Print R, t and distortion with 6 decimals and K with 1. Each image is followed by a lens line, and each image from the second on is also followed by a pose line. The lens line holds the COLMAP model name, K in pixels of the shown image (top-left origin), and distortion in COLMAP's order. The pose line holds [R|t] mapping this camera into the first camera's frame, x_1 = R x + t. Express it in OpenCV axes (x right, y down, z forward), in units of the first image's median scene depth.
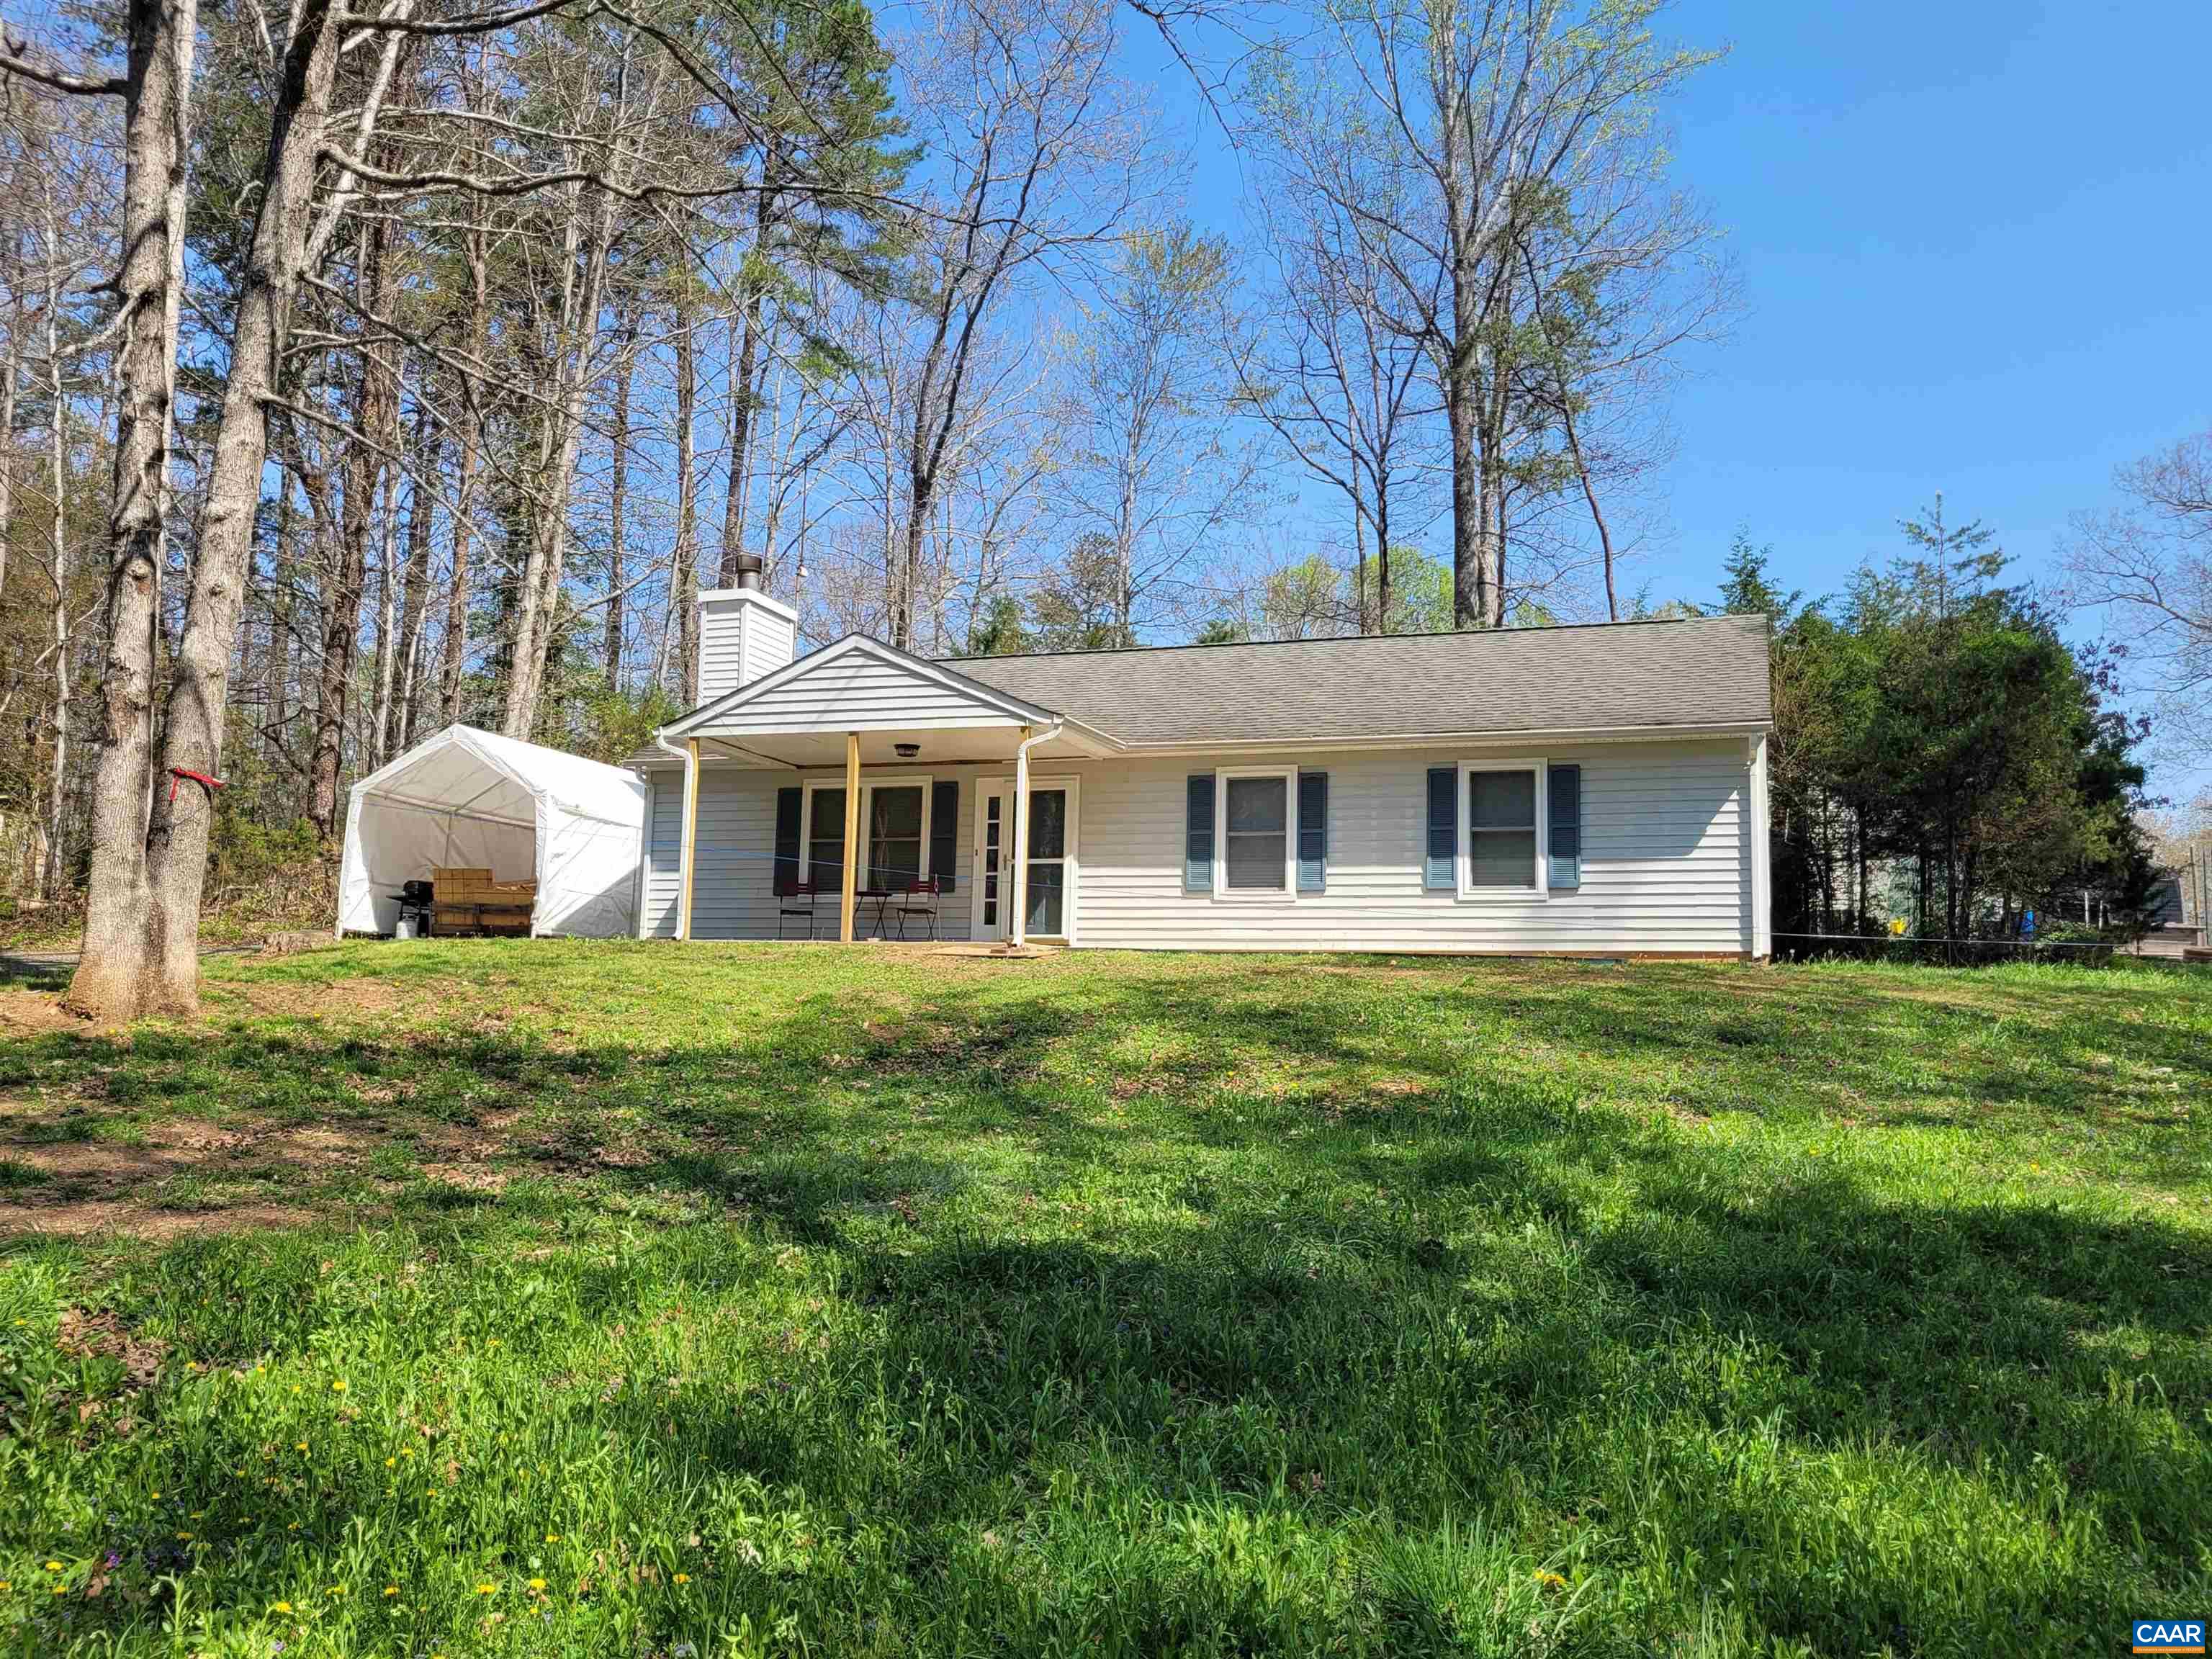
lens RADIAL K [[1772.6, 0, 1123.9], [0, 1772.6, 820.2], [0, 0, 1]] dist [0.041037, -0.011221]
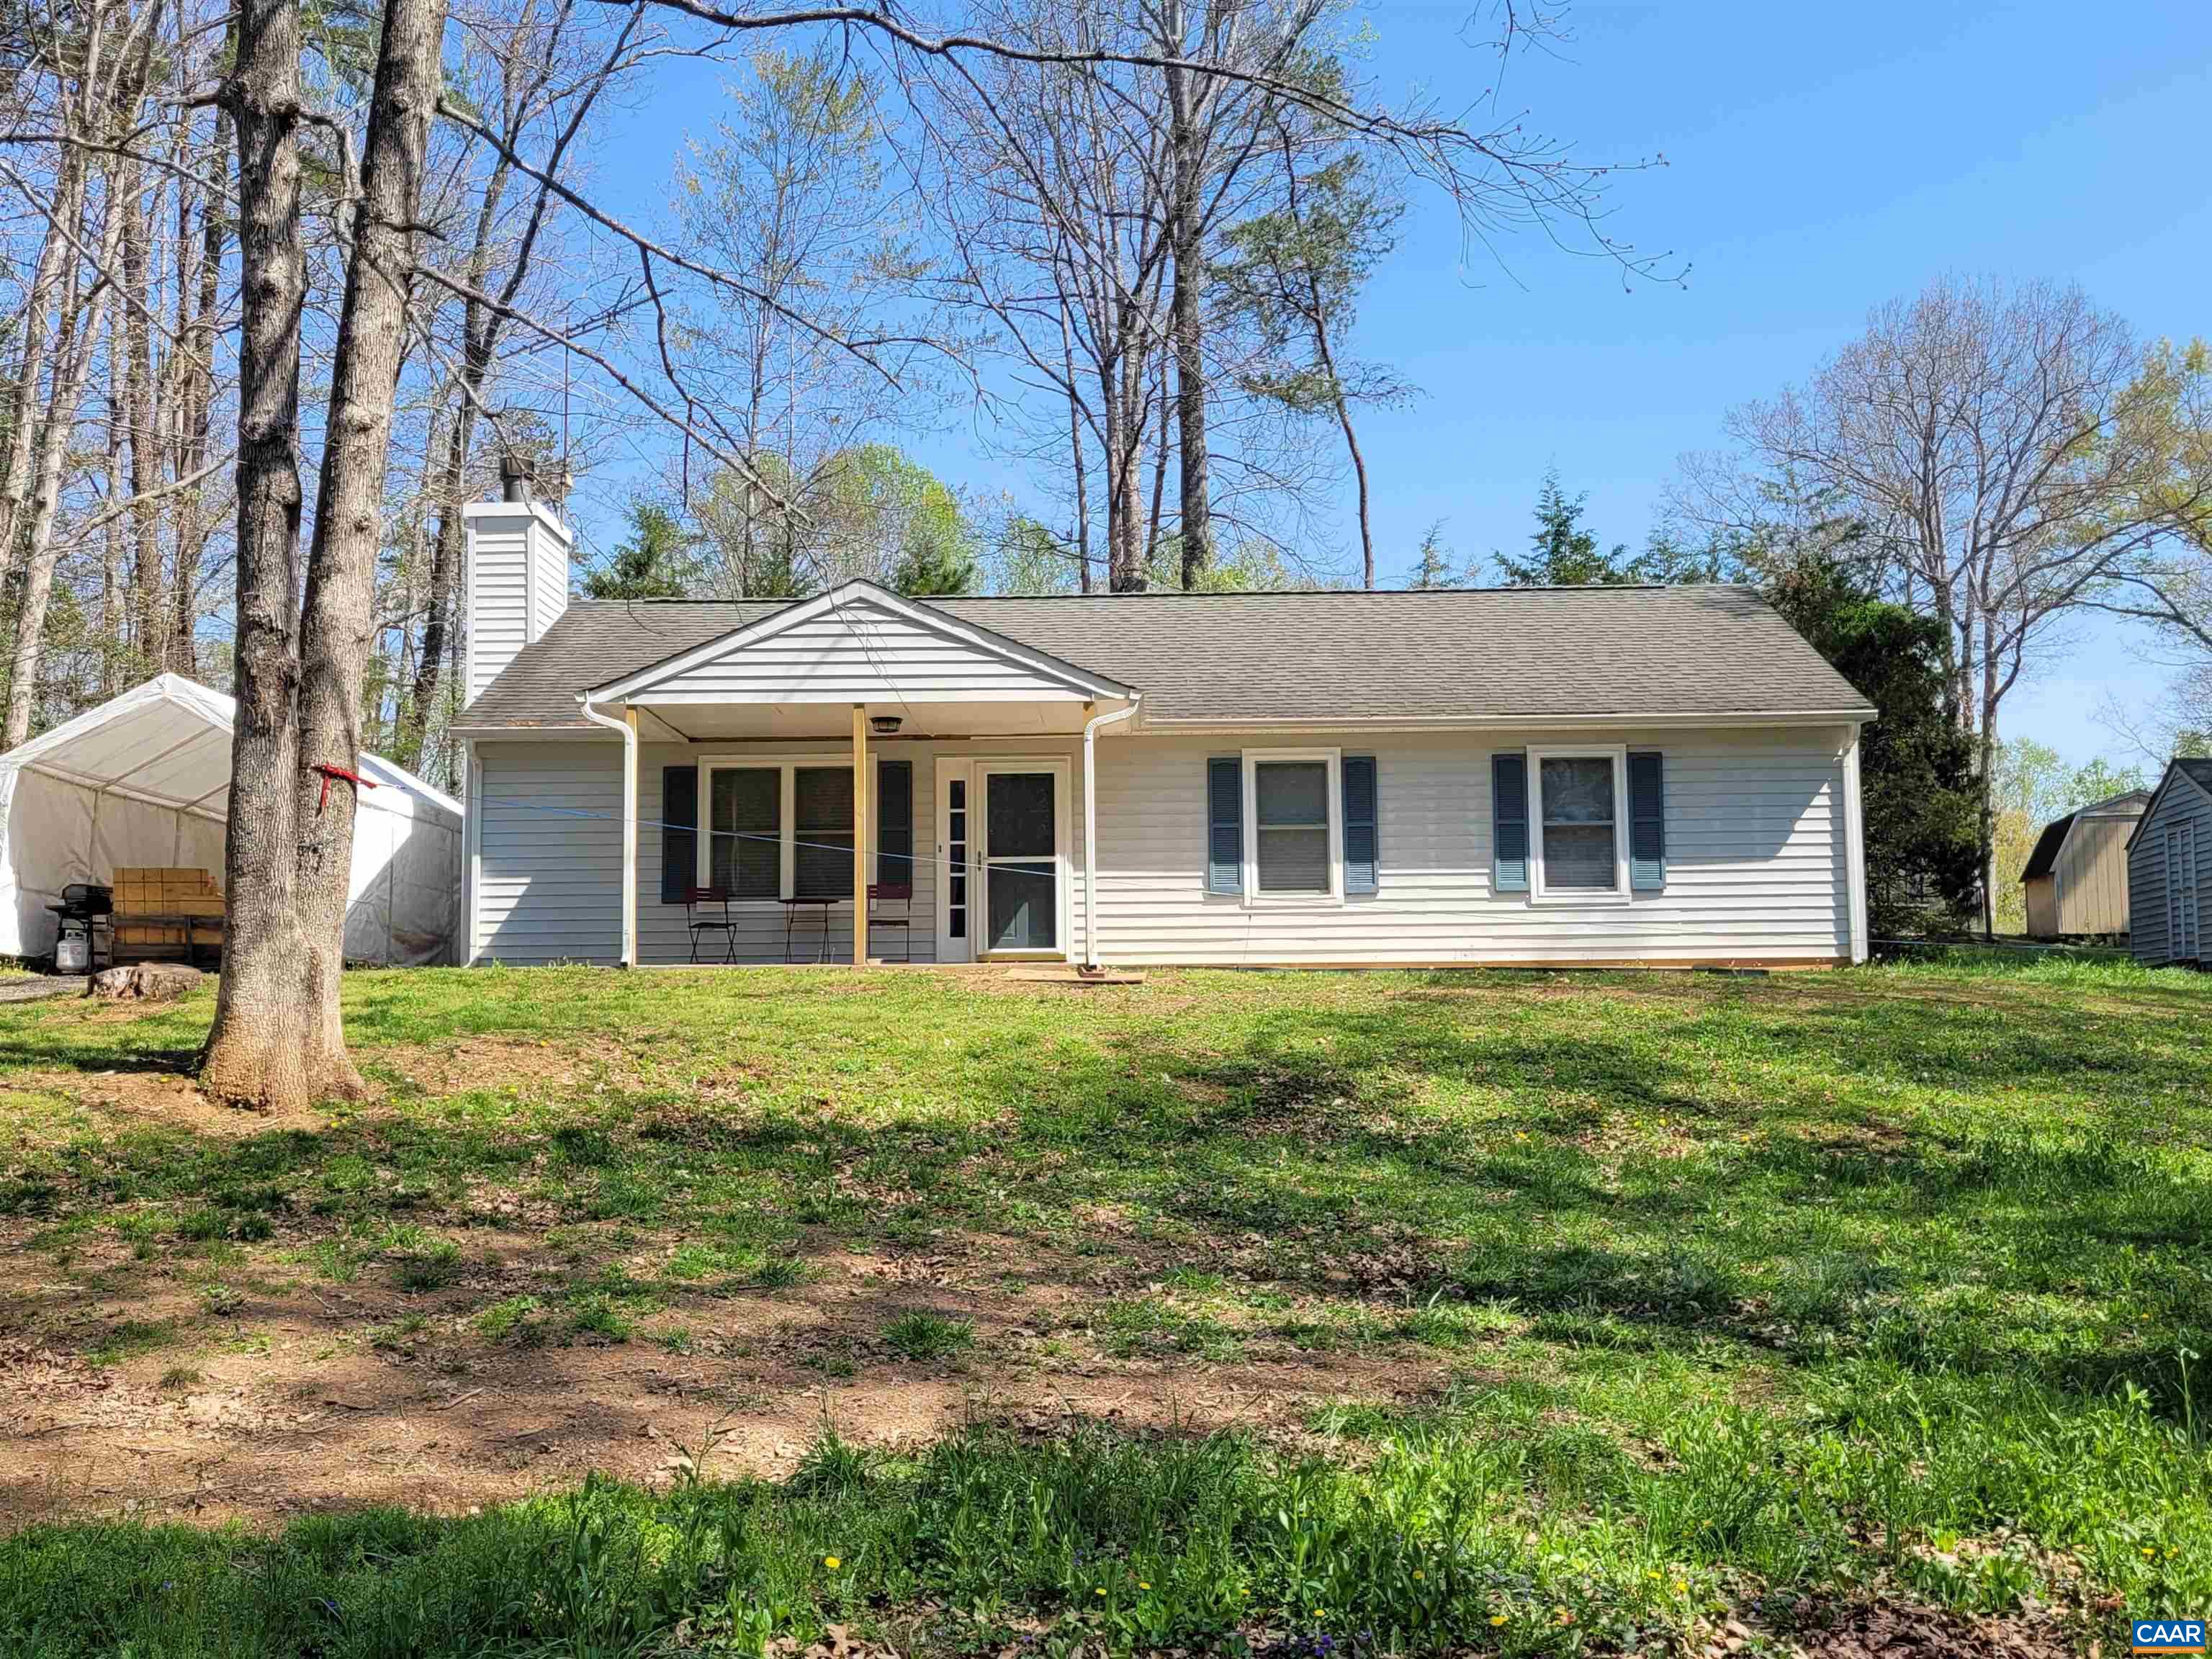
lens RADIAL K [[2158.2, 0, 1081.0], [0, 2158.2, 818.5], [0, 0, 1]] dist [0.038458, 0.000240]
pose [[0.955671, -0.000614, 0.294437, -0.329179], [-0.006257, 0.999730, 0.022396, -0.019369], [-0.294371, -0.023246, 0.955408, 0.034423]]
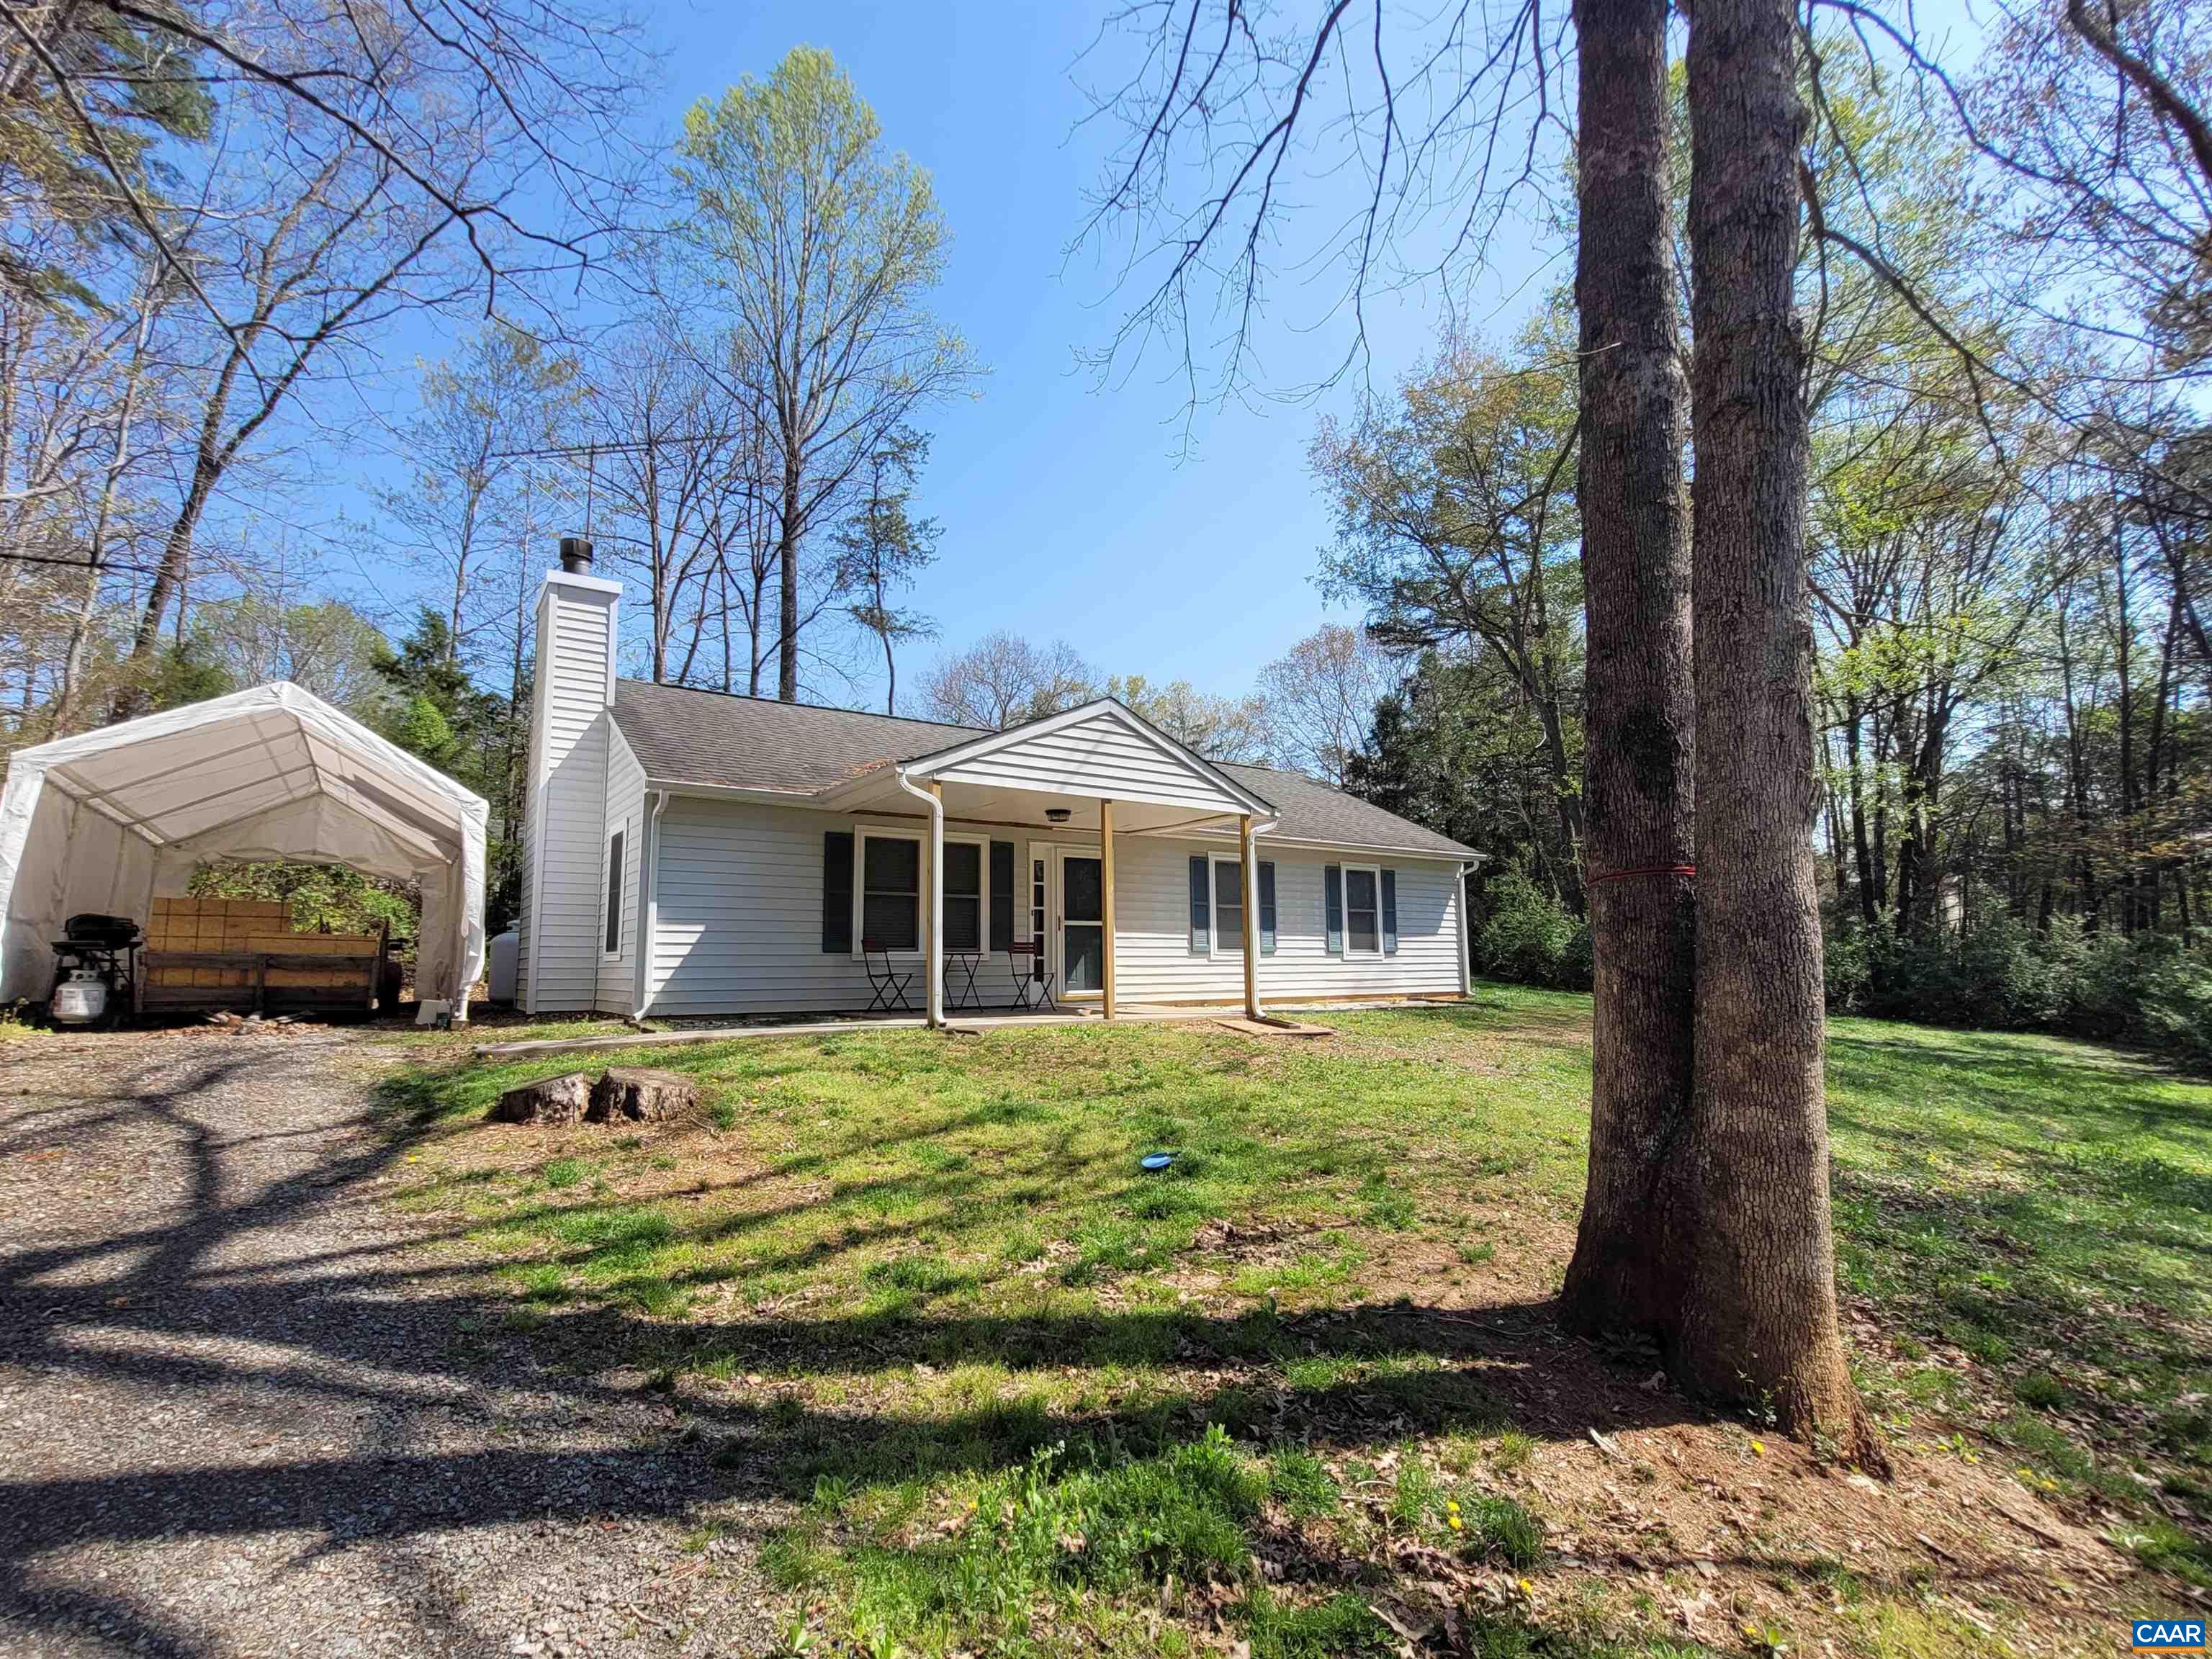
lens RADIAL K [[1006.9, 0, 1054.8], [0, 1006.9, 822.9], [0, 0, 1]] dist [0.003702, 0.000562]
pose [[0.619305, 0.083745, 0.780671, -0.572446], [-0.079476, 0.995875, -0.043783, -0.010153], [-0.781118, -0.034929, 0.623406, 0.650293]]
